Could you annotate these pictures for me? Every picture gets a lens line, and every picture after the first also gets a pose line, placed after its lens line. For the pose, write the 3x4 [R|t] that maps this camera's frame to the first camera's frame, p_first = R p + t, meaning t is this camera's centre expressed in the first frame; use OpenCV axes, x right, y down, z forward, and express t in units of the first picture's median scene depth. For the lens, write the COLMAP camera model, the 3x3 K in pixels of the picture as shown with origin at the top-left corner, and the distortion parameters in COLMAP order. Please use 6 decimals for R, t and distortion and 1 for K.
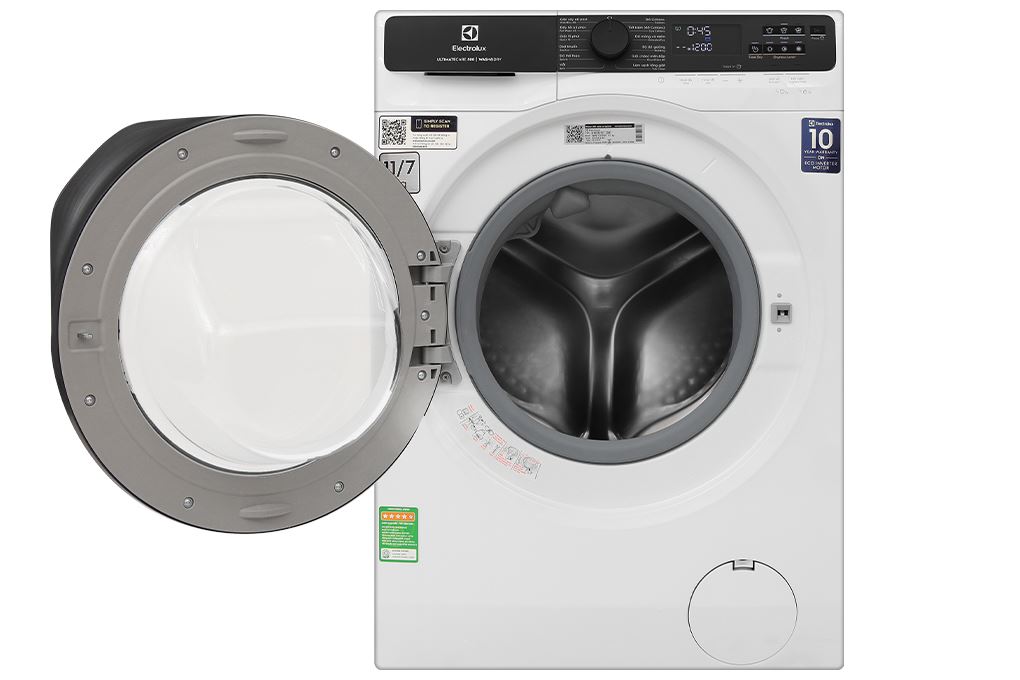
lens RADIAL K [[2127.1, 0, 510.0], [0, 2127.1, 340.0], [0, 0, 1]] dist [-0.198904, 0.041307]
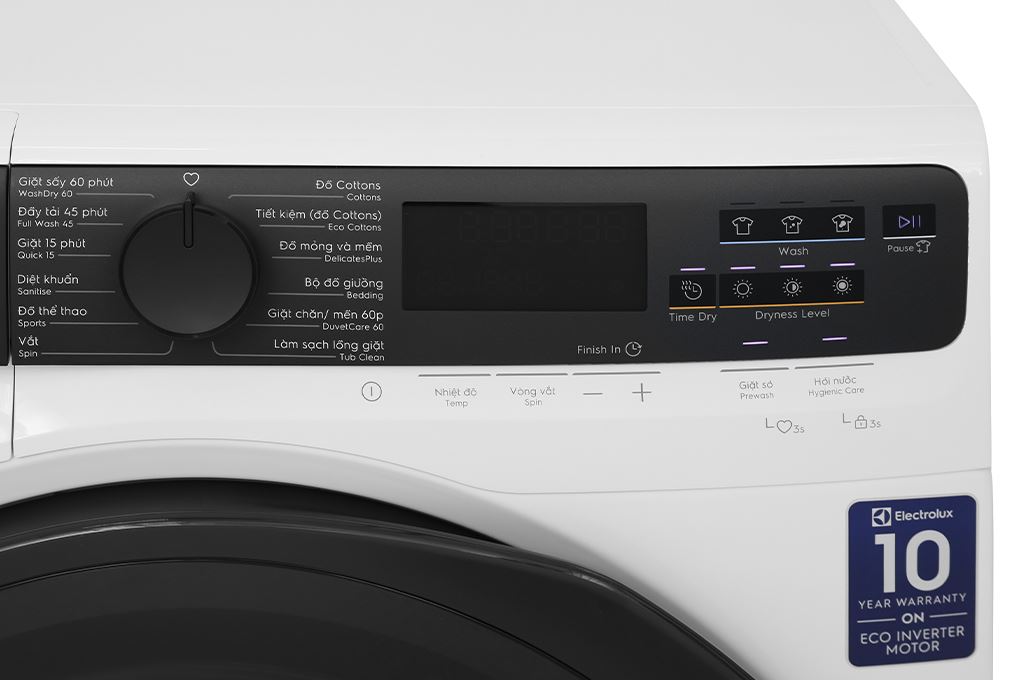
lens RADIAL K [[2097.9, 0, 510.0], [0, 2097.9, 340.0], [0, 0, 1]] dist [0.439146, 0.345748]
pose [[0.999972, 0.007093, -0.002559, 0.090948], [-0.007216, 0.998615, -0.052113, -0.114566], [0.002186, 0.052130, 0.998638, 0.703481]]
